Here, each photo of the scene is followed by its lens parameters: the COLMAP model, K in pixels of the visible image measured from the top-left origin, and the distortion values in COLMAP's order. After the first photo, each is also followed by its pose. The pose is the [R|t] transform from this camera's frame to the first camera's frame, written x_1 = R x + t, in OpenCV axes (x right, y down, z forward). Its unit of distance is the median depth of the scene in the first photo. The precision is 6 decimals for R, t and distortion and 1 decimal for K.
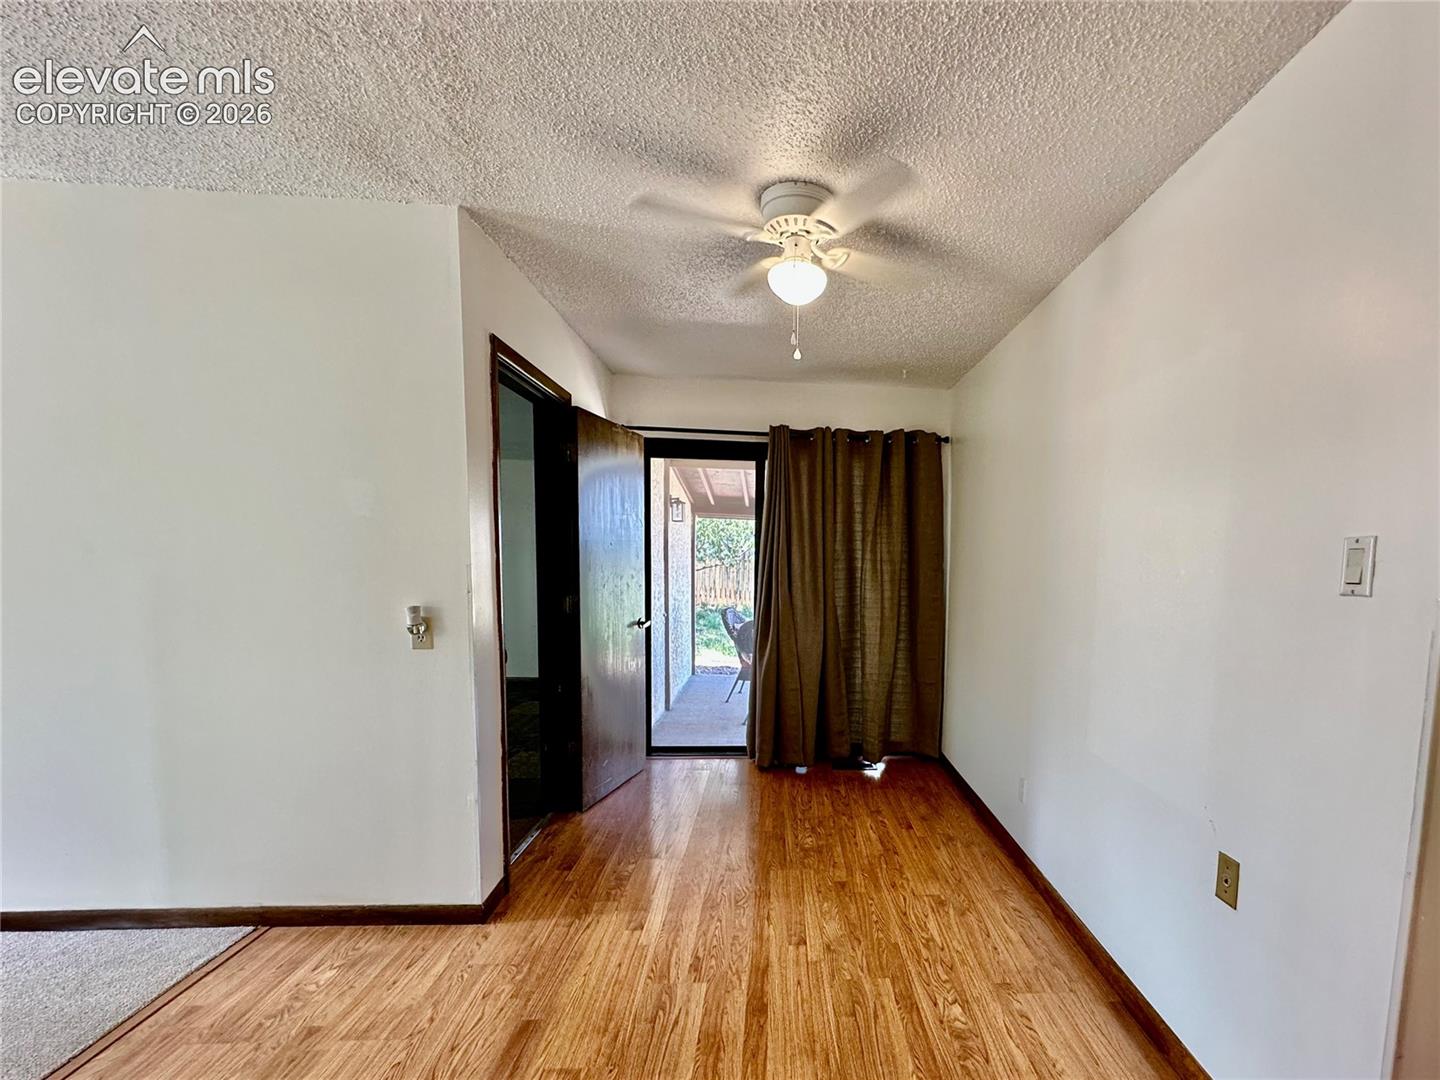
lens RADIAL K [[611.8, 0, 722.0], [0, 611.8, 607.3], [0, 0, 1]] dist [-0.034044, 0.032472]
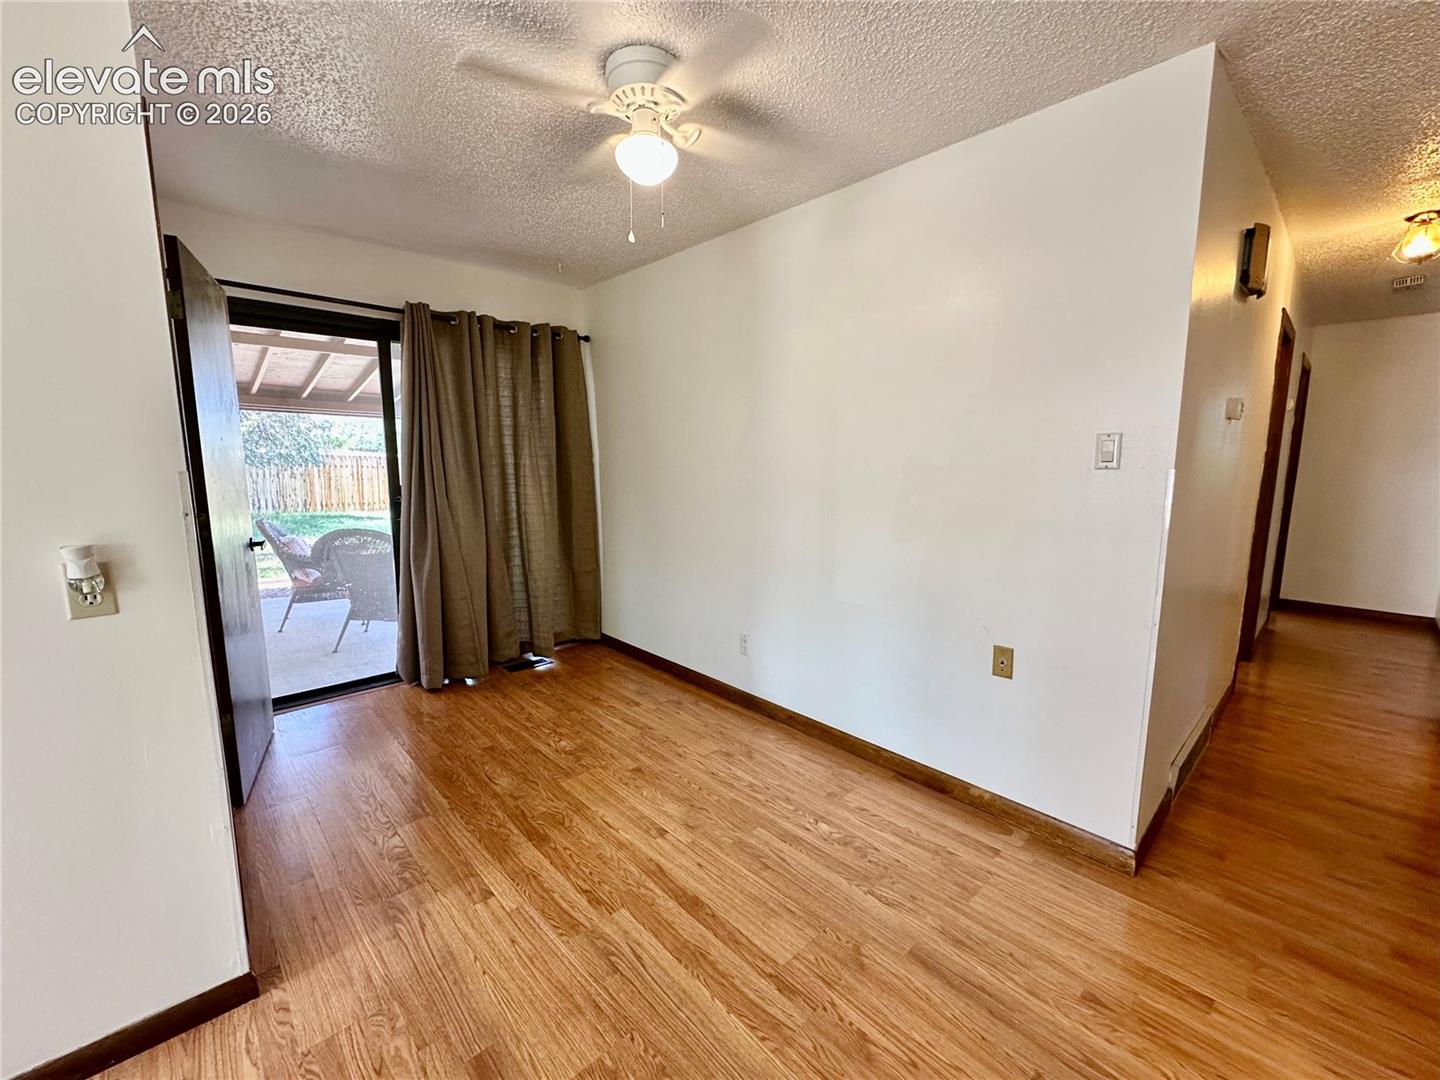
lens RADIAL K [[590.2, 0, 721.5], [0, 590.2, 542.1], [0, 0, 1]] dist [-0.002535, 0.000559]
pose [[0.784838, -0.106553, 0.610472, -0.316854], [0.065317, 0.993843, 0.089493, -0.013101], [-0.616249, -0.030363, 0.786966, 0.160783]]
